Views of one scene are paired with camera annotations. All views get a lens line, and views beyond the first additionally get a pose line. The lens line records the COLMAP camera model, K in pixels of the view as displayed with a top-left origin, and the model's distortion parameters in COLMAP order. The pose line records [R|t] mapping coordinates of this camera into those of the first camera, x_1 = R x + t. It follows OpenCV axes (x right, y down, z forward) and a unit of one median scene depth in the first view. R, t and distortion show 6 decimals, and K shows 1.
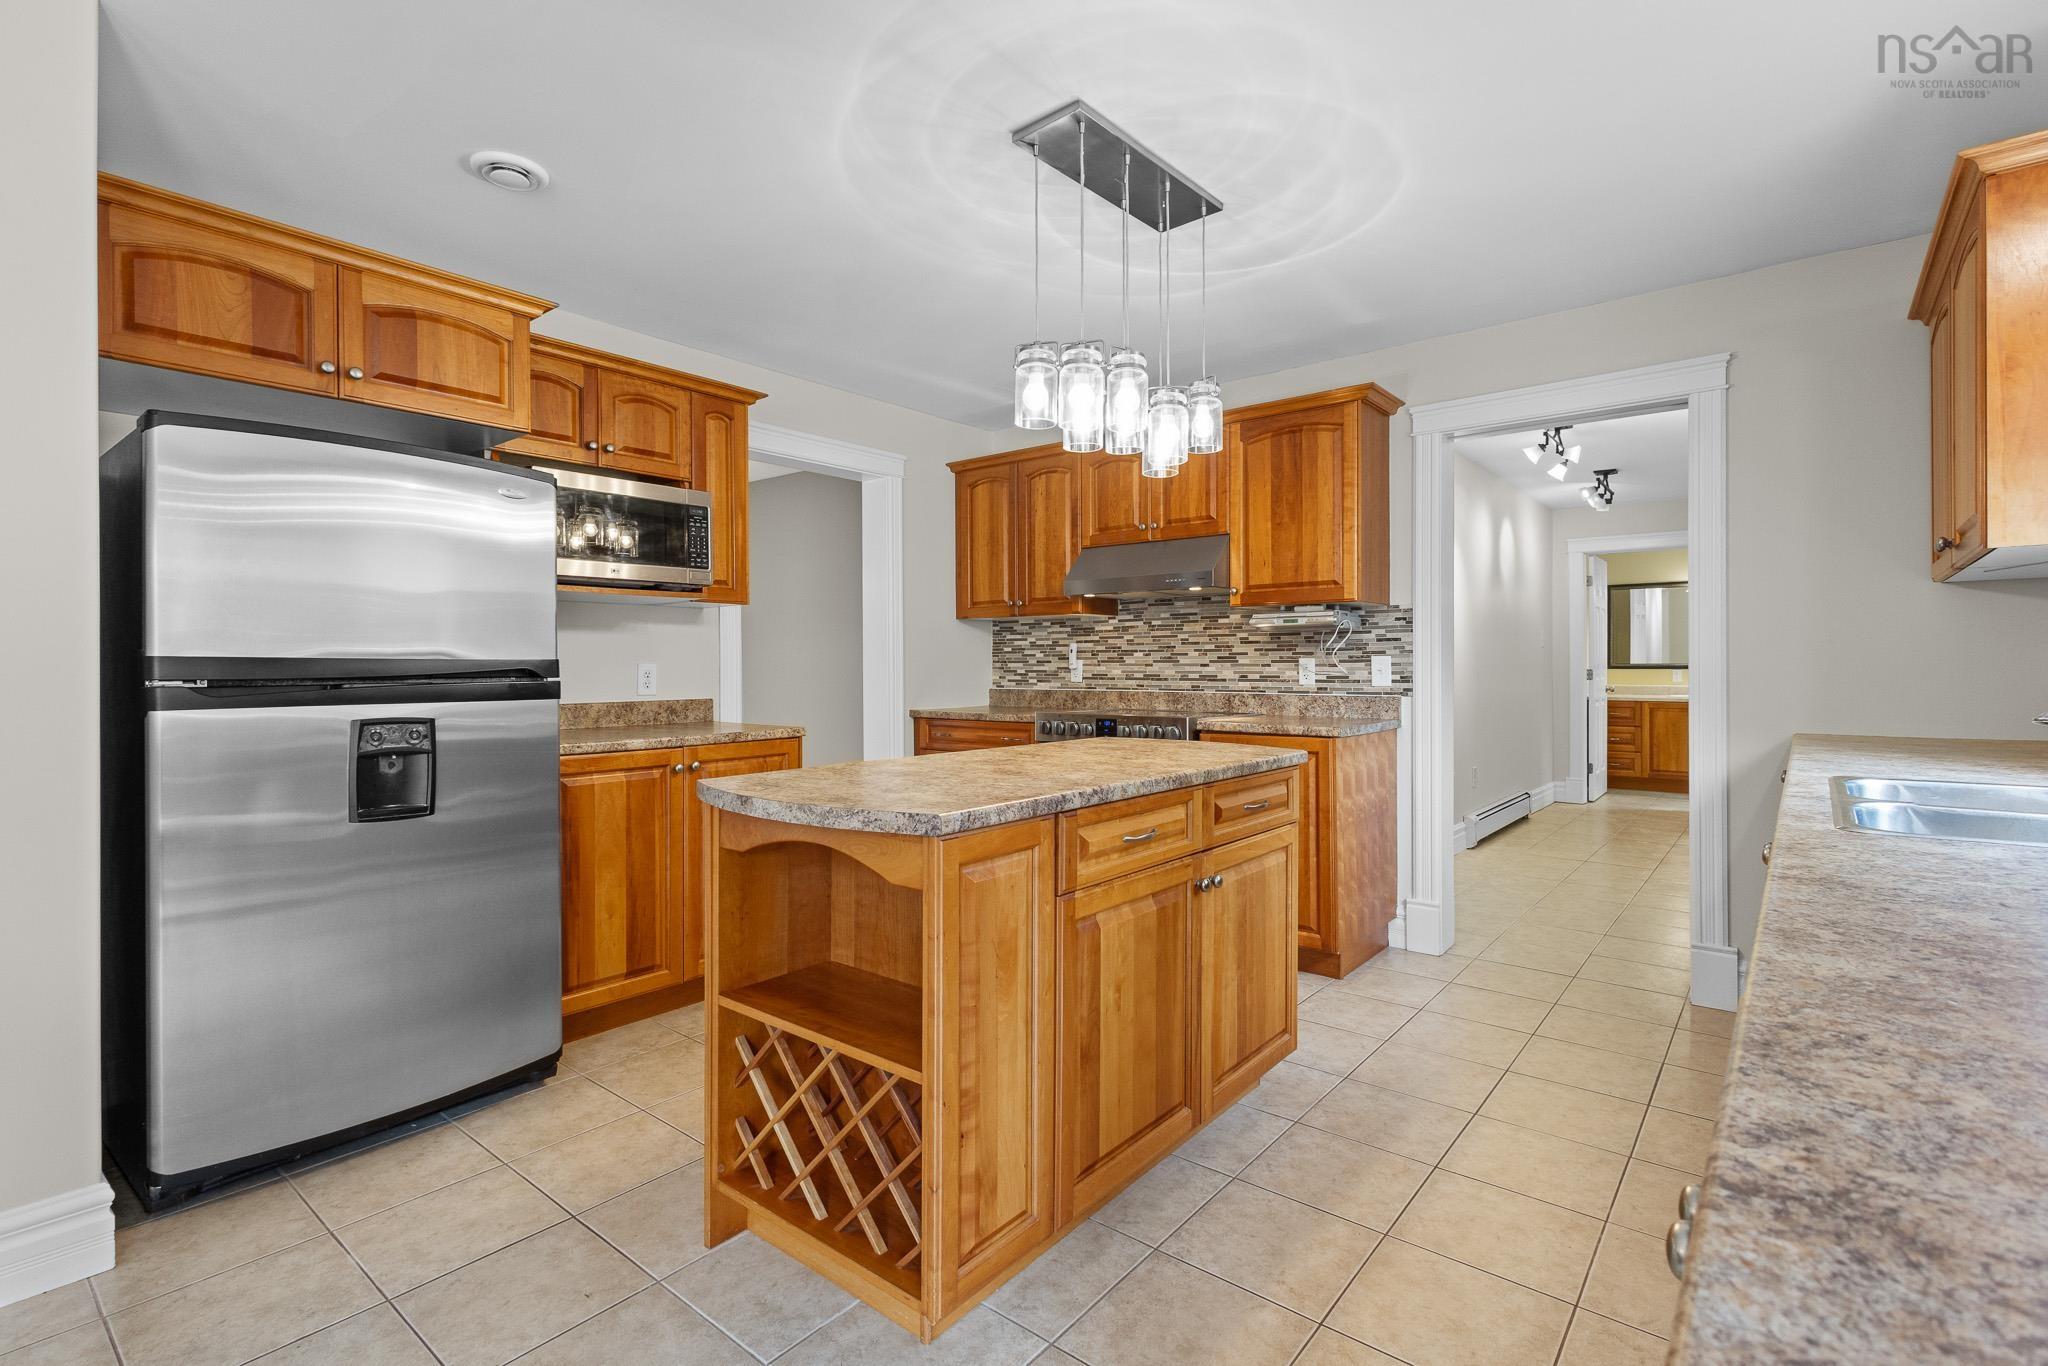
lens RADIAL K [[954.3, 0, 1029.3], [0, 954.3, 673.2], [0, 0, 1]] dist [-0.000667, 0.000067]
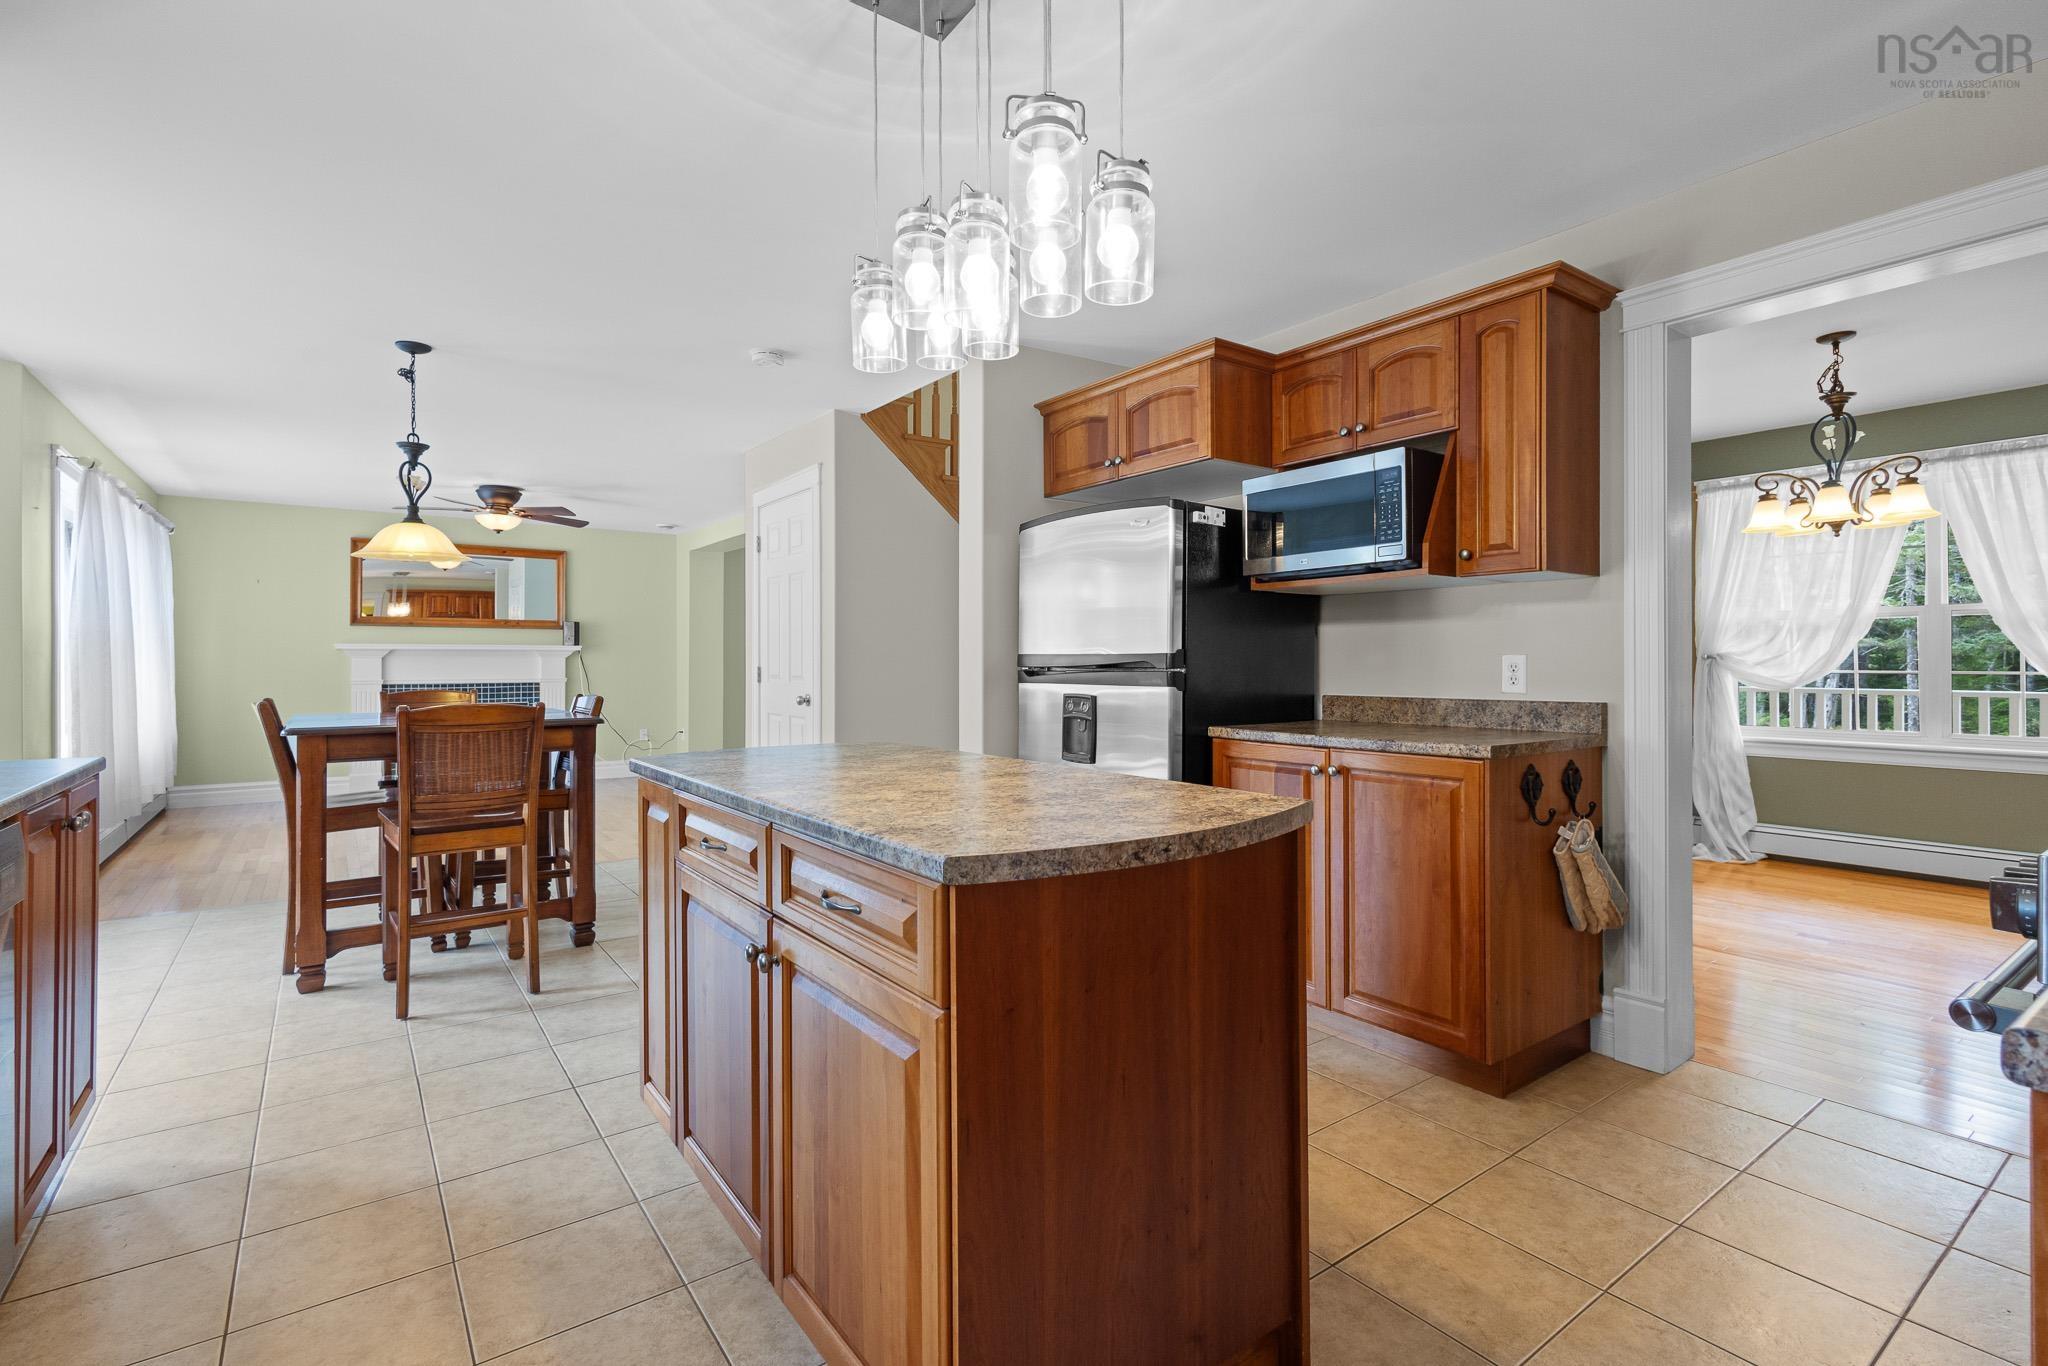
lens RADIAL K [[954.3, 0, 1030.6], [0, 954.3, 667.5], [0, 0, 1]] dist [-0.000667, 0.000067]
pose [[-0.256466, 0.004036, -0.966545, 0.719701], [-0.003147, 0.999982, 0.005011, -0.002244], [0.966548, 0.004327, -0.256449, 1.192692]]
